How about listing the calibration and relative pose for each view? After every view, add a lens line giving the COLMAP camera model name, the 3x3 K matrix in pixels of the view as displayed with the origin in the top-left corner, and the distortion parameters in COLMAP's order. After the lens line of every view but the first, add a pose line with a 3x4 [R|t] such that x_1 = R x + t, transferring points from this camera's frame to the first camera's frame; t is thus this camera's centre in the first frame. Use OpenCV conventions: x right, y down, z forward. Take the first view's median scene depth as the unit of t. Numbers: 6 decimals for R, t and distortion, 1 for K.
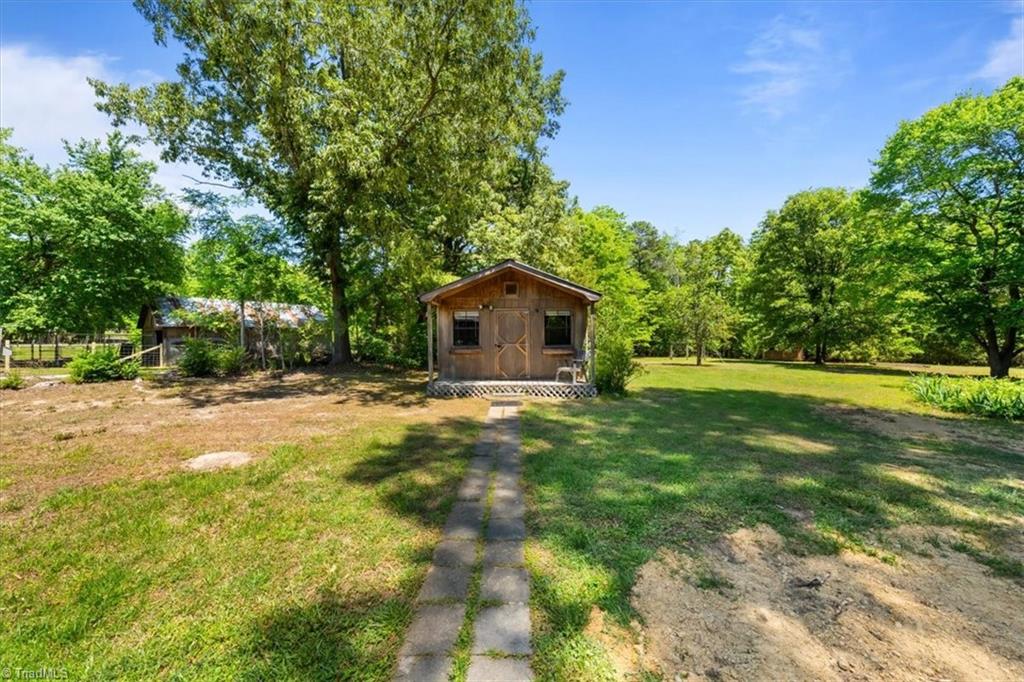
lens RADIAL K [[351.1, 0, 507.3], [0, 351.1, 338.1], [0, 0, 1]] dist [-0.001677, 0.000433]
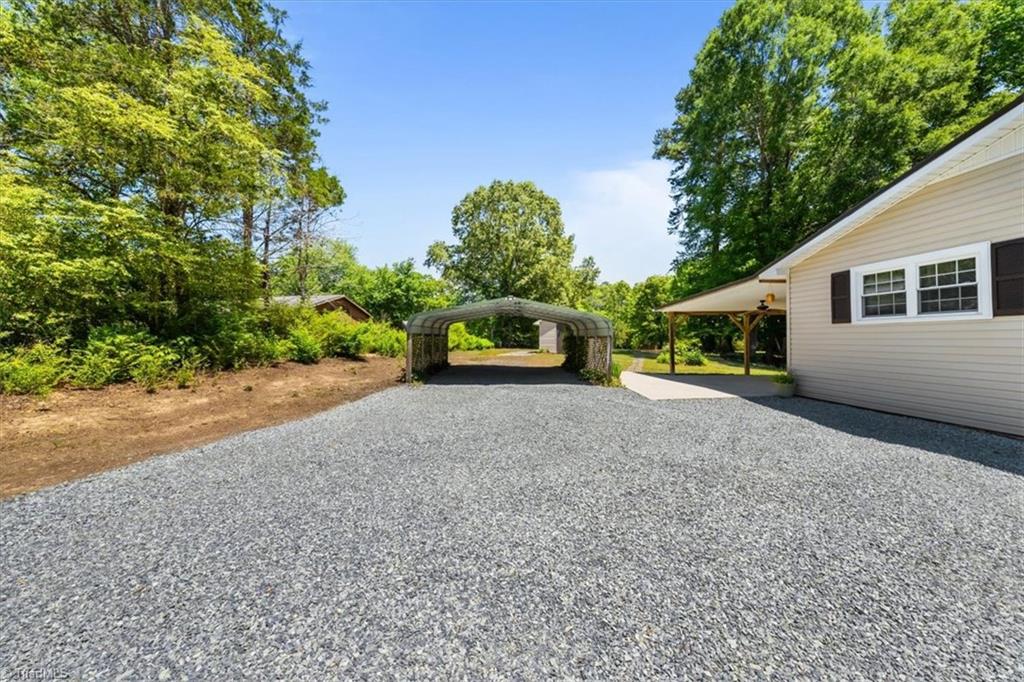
lens RADIAL K [[351.1, 0, 505.5], [0, 351.1, 340.7], [0, 0, 1]] dist [-0.001677, 0.000433]
pose [[0.968817, -0.007461, 0.247665, -0.575796], [0.009755, 0.999920, -0.008034, 0.018423], [-0.247586, 0.010200, 0.968812, -0.845555]]
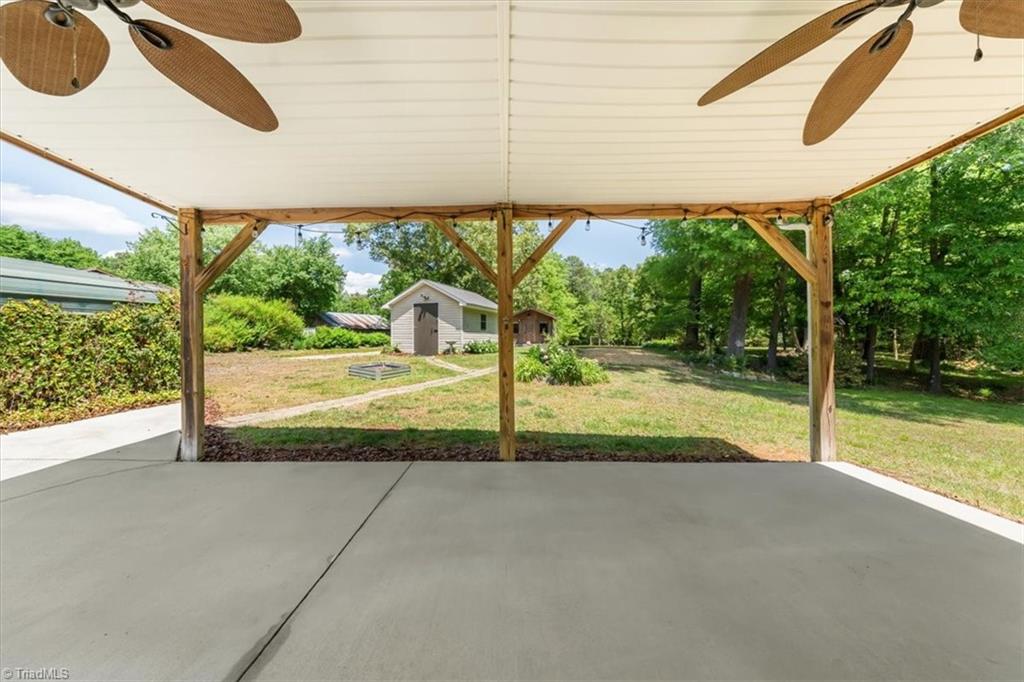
lens RADIAL K [[351.1, 0, 508.7], [0, 351.1, 336.5], [0, 0, 1]] dist [-0.001677, 0.000433]
pose [[0.985053, -0.012166, 0.171824, -0.217675], [0.013815, 0.999869, -0.008406, 0.022429], [-0.171699, 0.010655, 0.985092, -0.618405]]
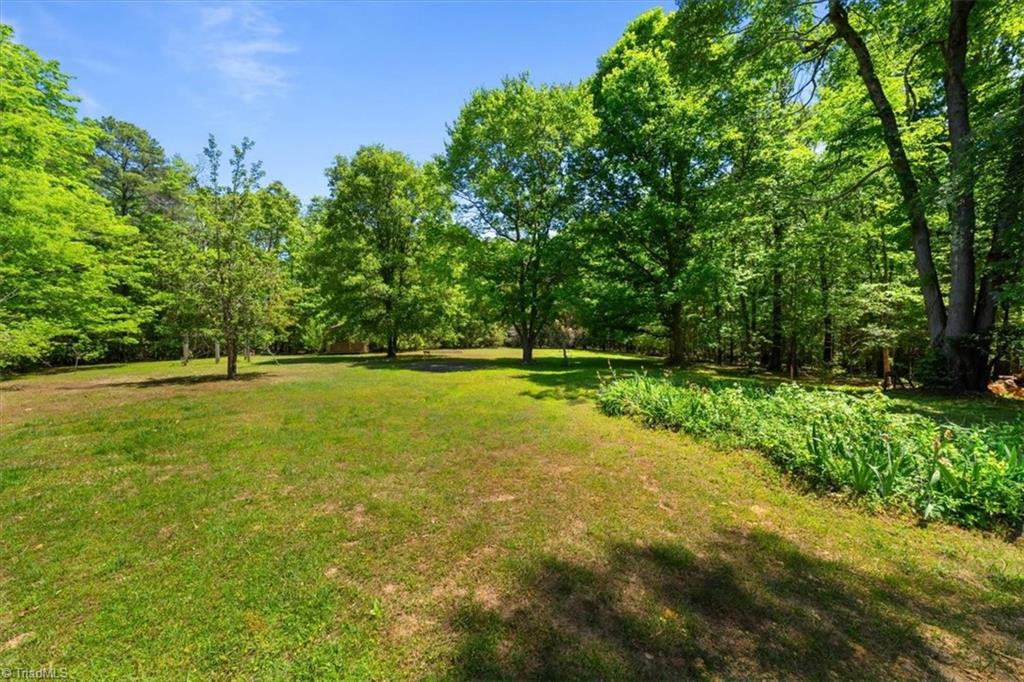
lens RADIAL K [[351.1, 0, 509.9], [0, 351.1, 333.5], [0, 0, 1]] dist [-0.001677, 0.000433]
pose [[0.416307, -0.014465, 0.909109, 0.189285], [0.003970, 0.999893, 0.014092, 0.004395], [-0.909215, -0.002257, 0.416320, 0.315339]]
